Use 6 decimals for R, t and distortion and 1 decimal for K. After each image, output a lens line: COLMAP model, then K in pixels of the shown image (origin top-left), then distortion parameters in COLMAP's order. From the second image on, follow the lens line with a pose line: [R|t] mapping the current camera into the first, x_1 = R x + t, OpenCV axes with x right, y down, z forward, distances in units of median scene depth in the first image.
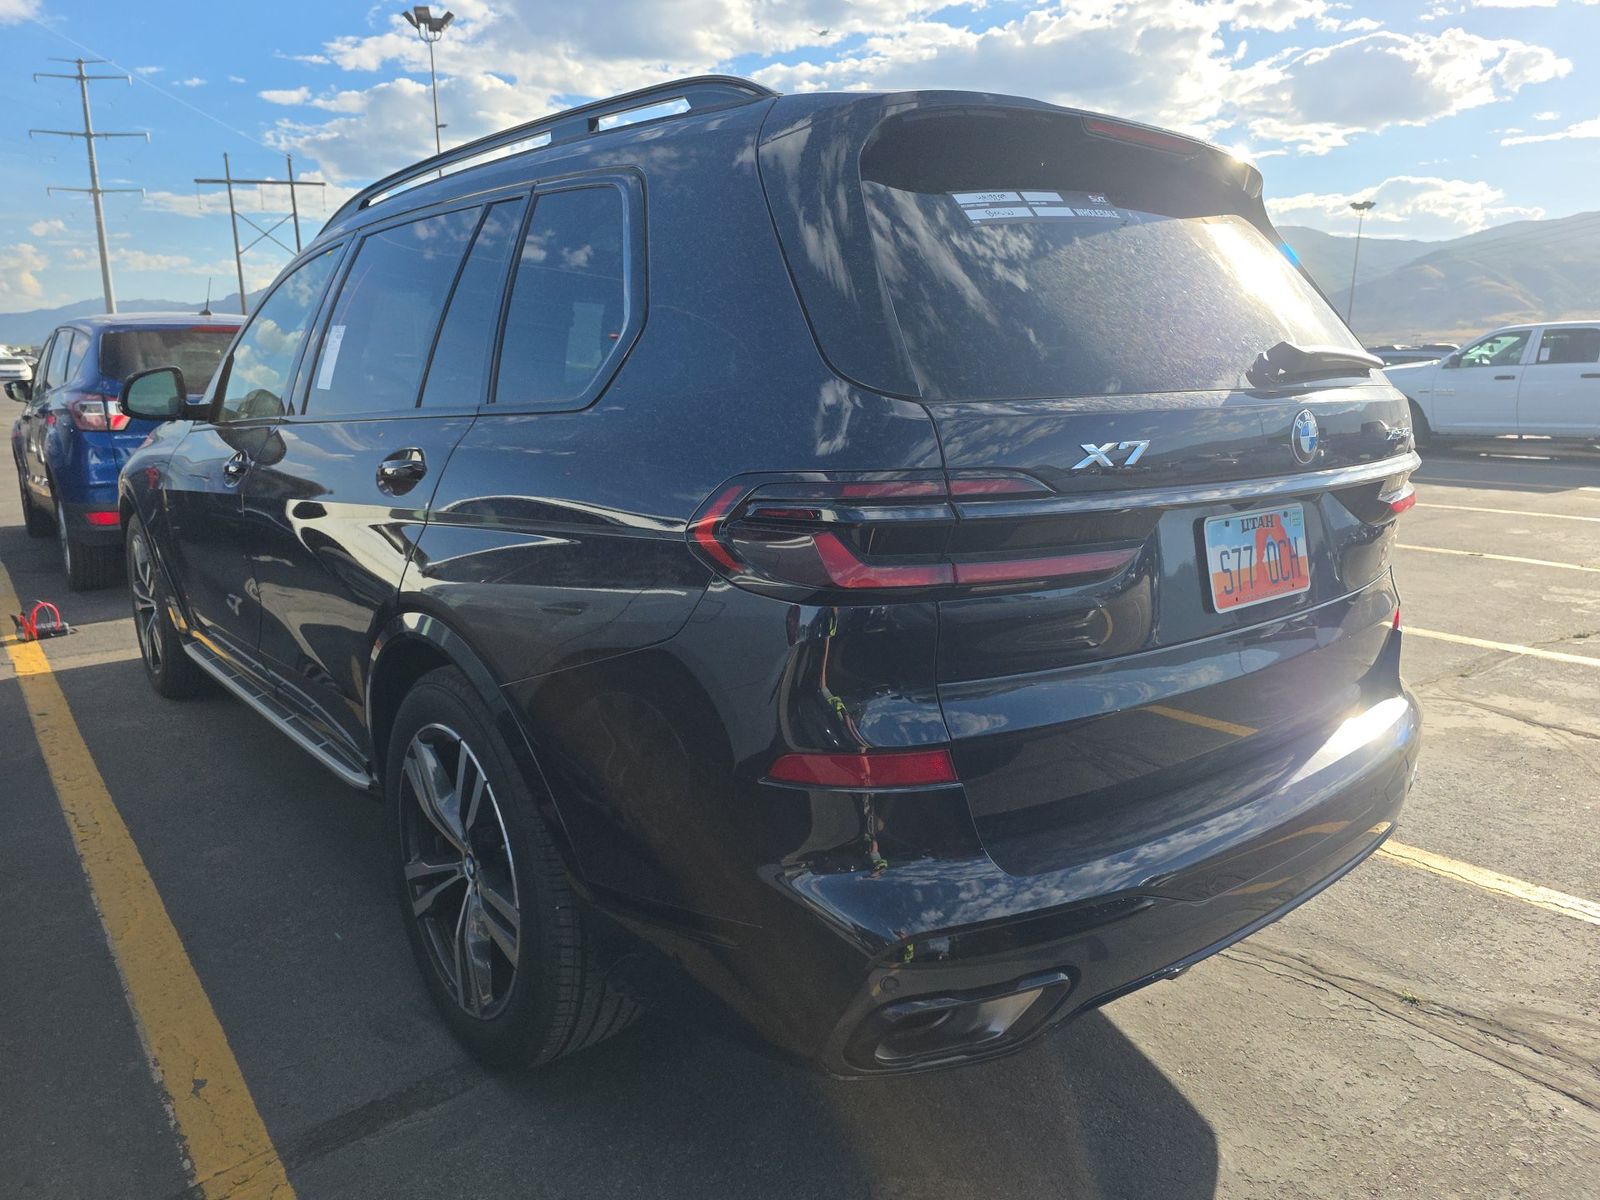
lens RADIAL K [[1043.4, 0, 801.7], [0, 1043.4, 614.9], [0, 0, 1]] dist [0.039753, -0.028049]
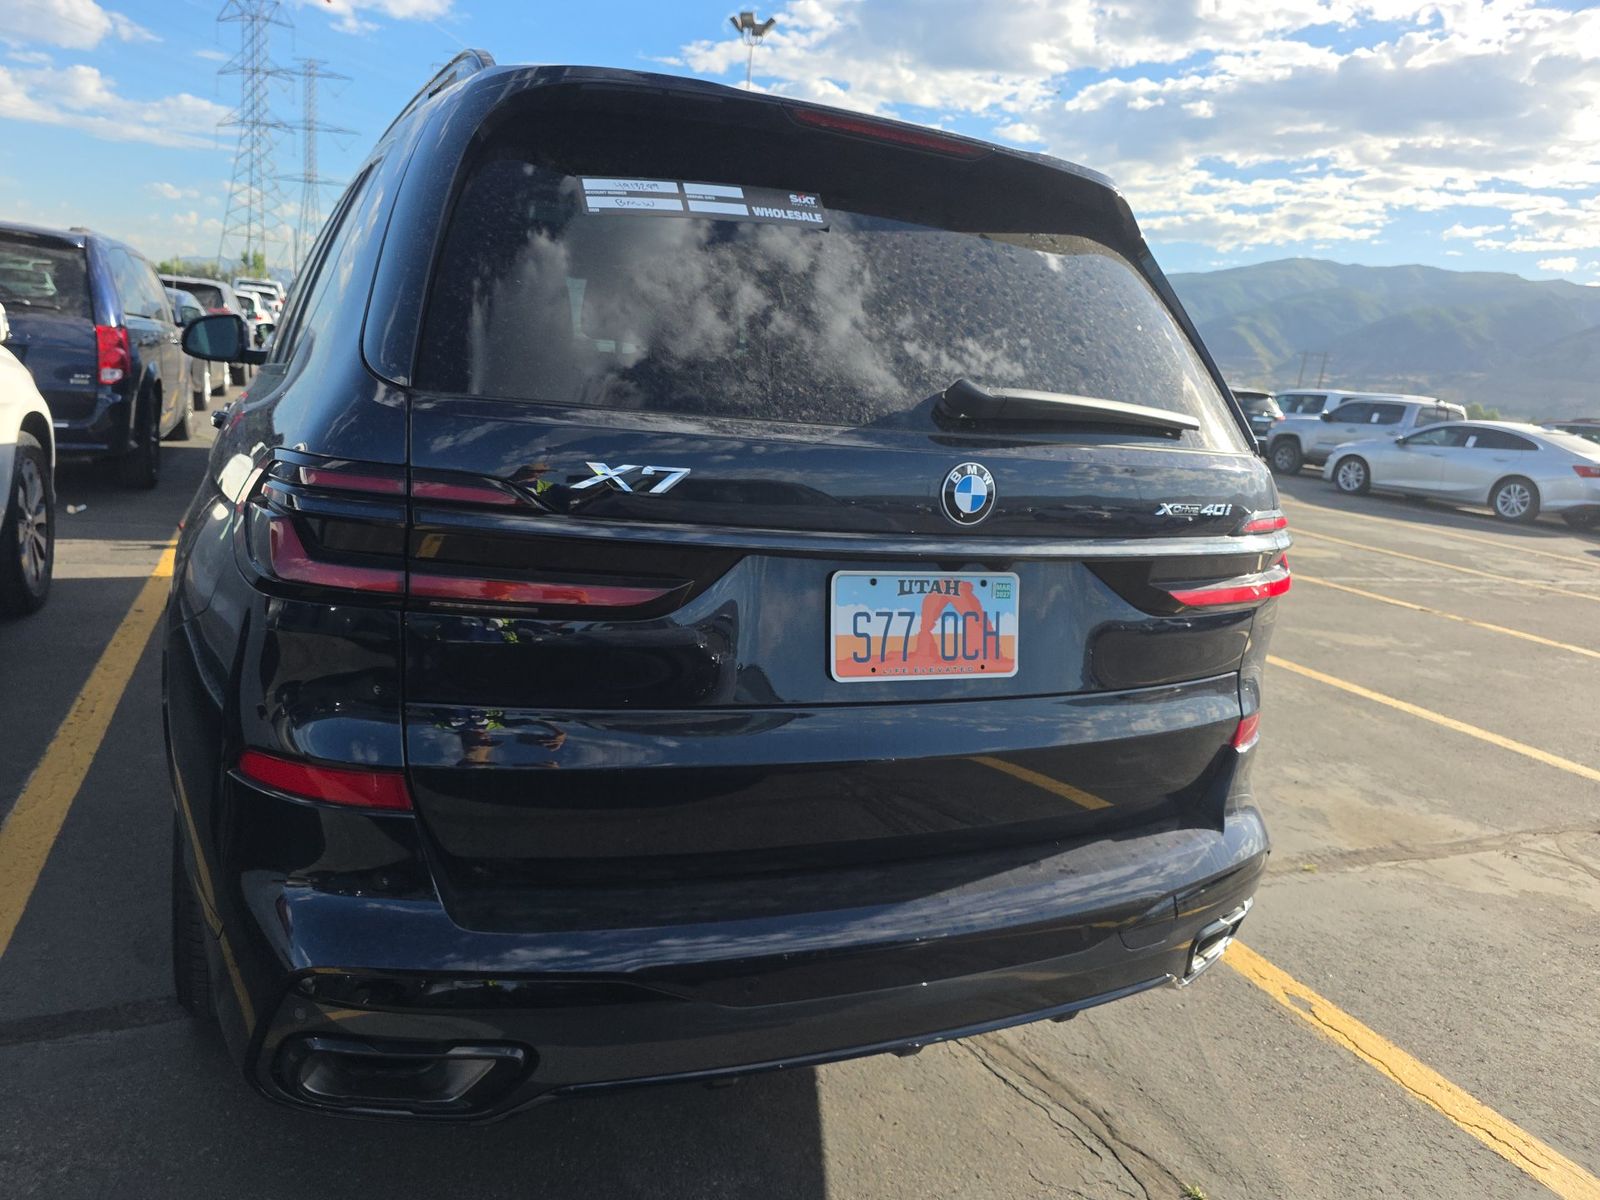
lens RADIAL K [[1049.1, 0, 800.0], [0, 1049.1, 600.0], [0, 0, 1]] dist [0.041724, -0.033771]
pose [[0.960852, 0.152030, -0.231624, 0.517124], [-0.156850, 0.987619, -0.002427, -0.056782], [0.228388, 0.038662, 0.972802, 0.140564]]
